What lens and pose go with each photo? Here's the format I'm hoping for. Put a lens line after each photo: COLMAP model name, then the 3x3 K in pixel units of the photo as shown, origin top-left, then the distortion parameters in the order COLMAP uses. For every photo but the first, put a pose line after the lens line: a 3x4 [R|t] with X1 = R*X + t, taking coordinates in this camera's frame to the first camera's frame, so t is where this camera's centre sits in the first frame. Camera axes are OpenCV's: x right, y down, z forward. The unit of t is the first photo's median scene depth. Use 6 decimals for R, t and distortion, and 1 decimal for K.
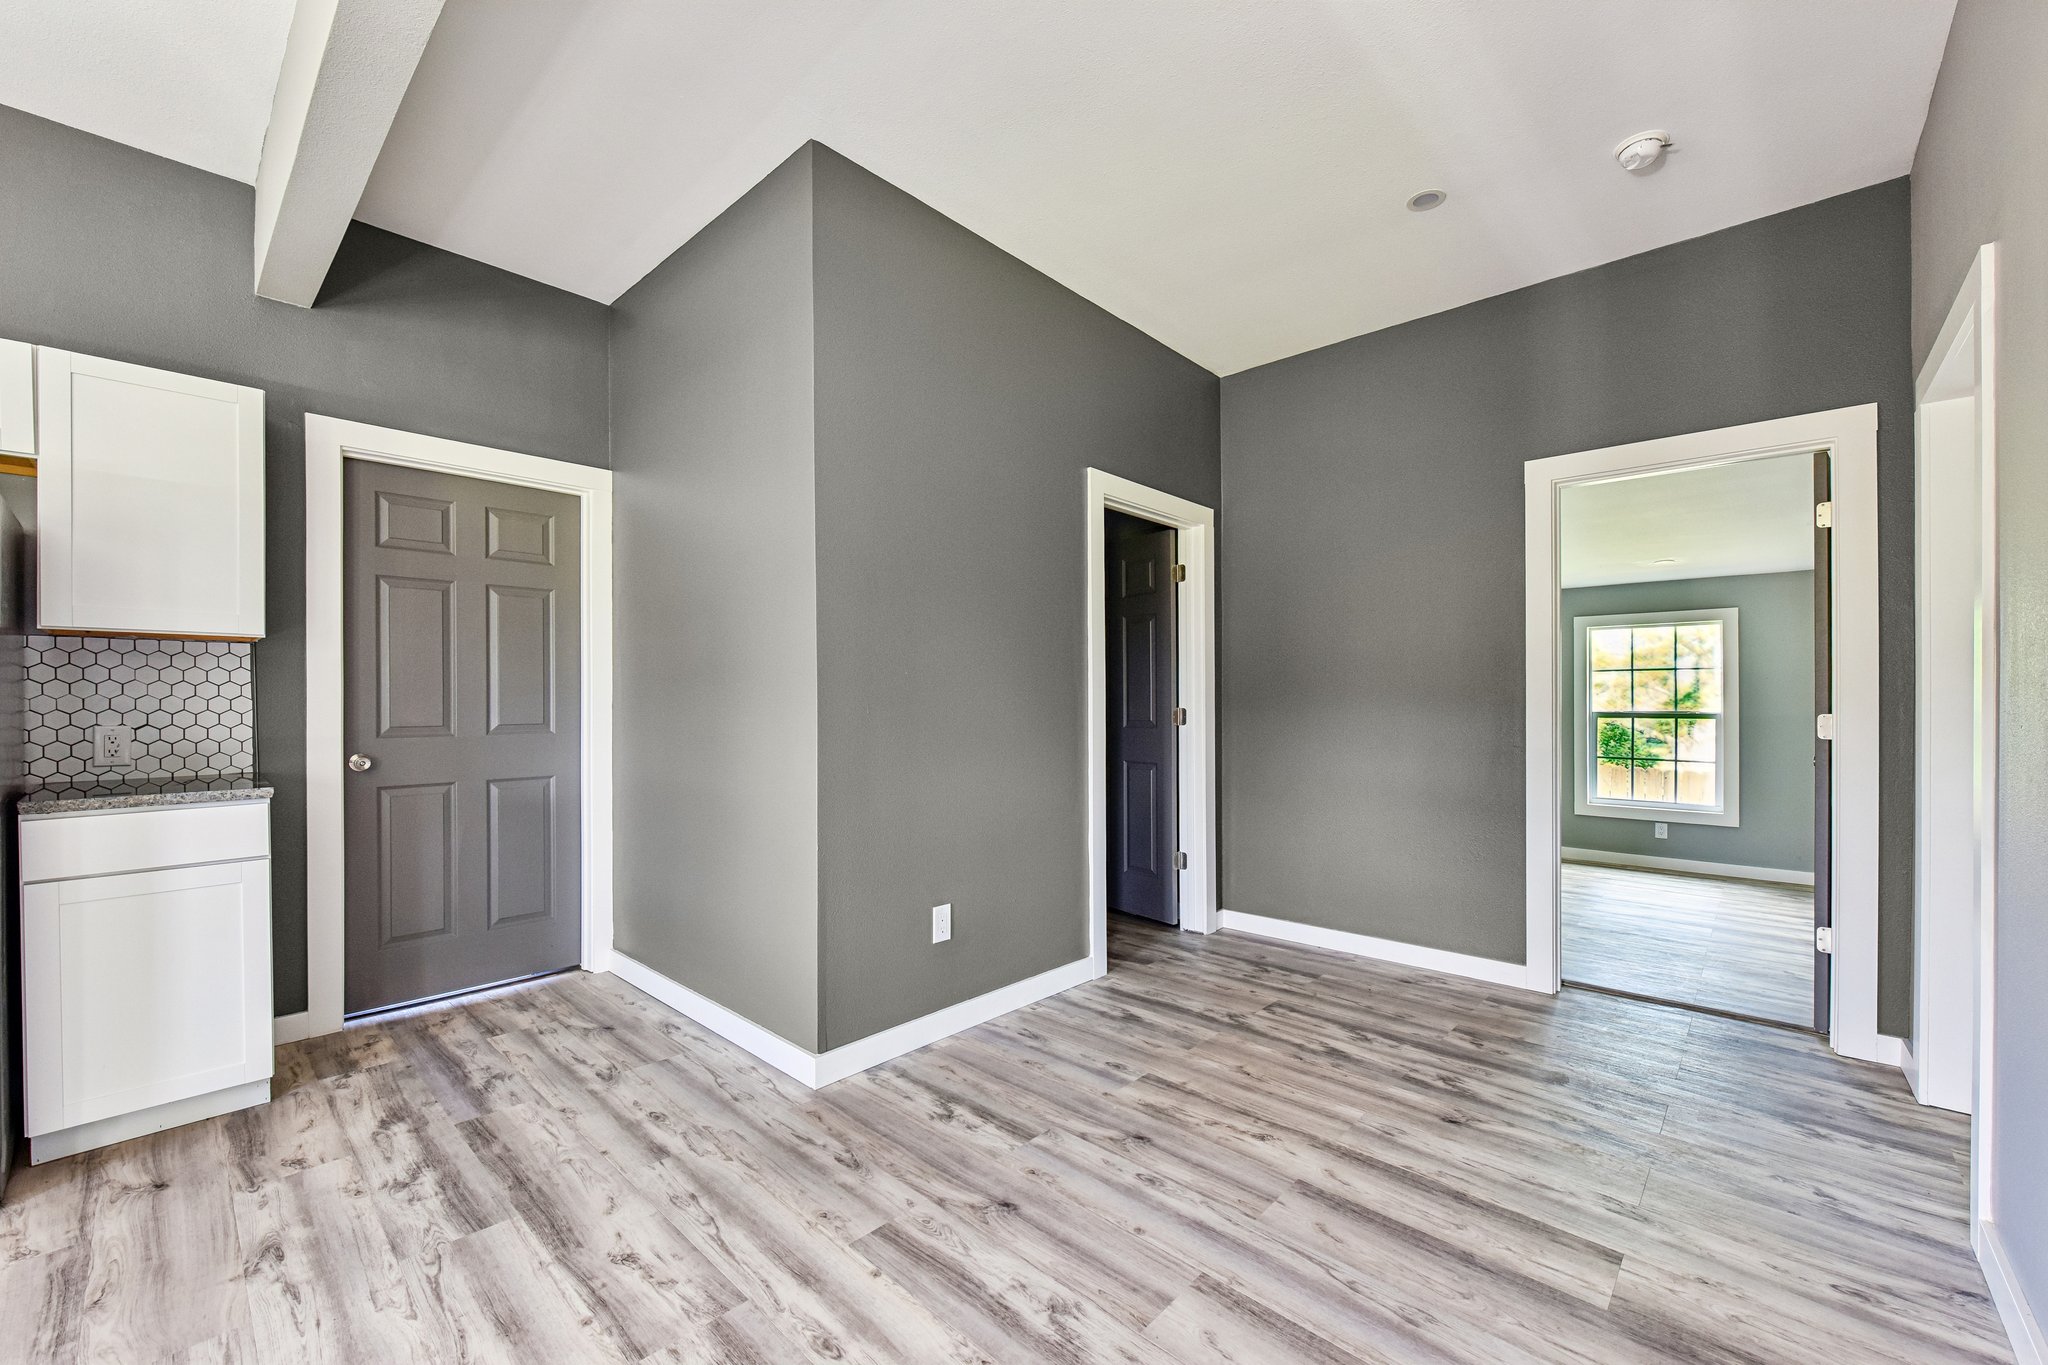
lens RADIAL K [[822.8, 0, 1022.3], [0, 822.8, 689.2], [0, 0, 1]] dist [-0.008542, -0.001495]
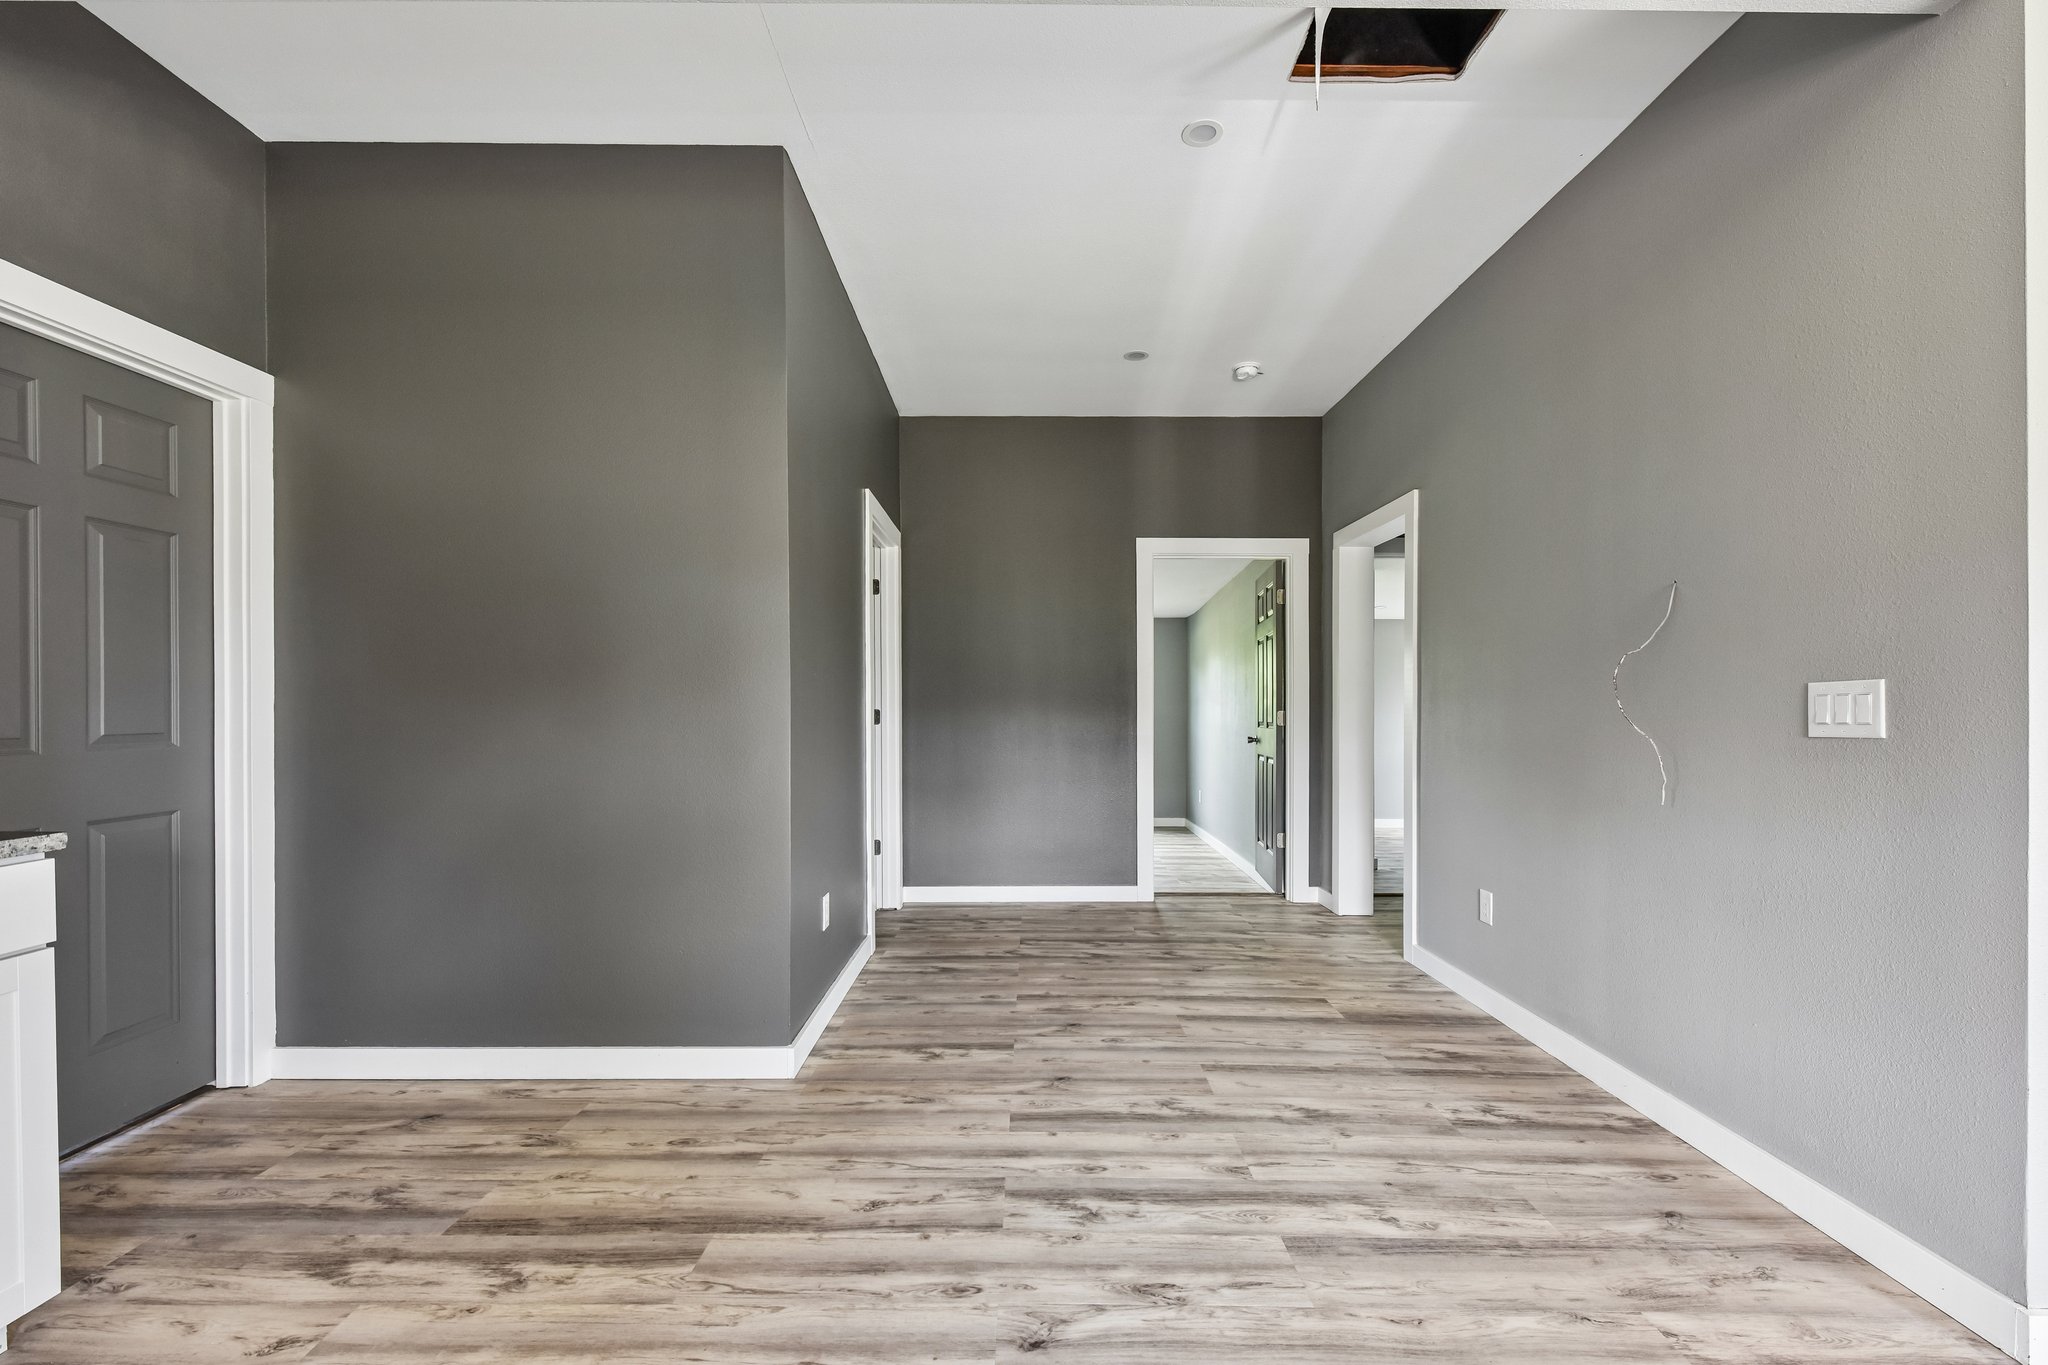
lens RADIAL K [[866.1, 0, 1035.8], [0, 866.1, 696.6], [0, 0, 1]] dist [-0.003505, -0.001240]
pose [[0.731082, 0.008366, 0.682238, -0.771672], [-0.010366, 0.999946, -0.001153, 0.008035], [-0.682211, -0.006229, 0.731129, 0.003733]]
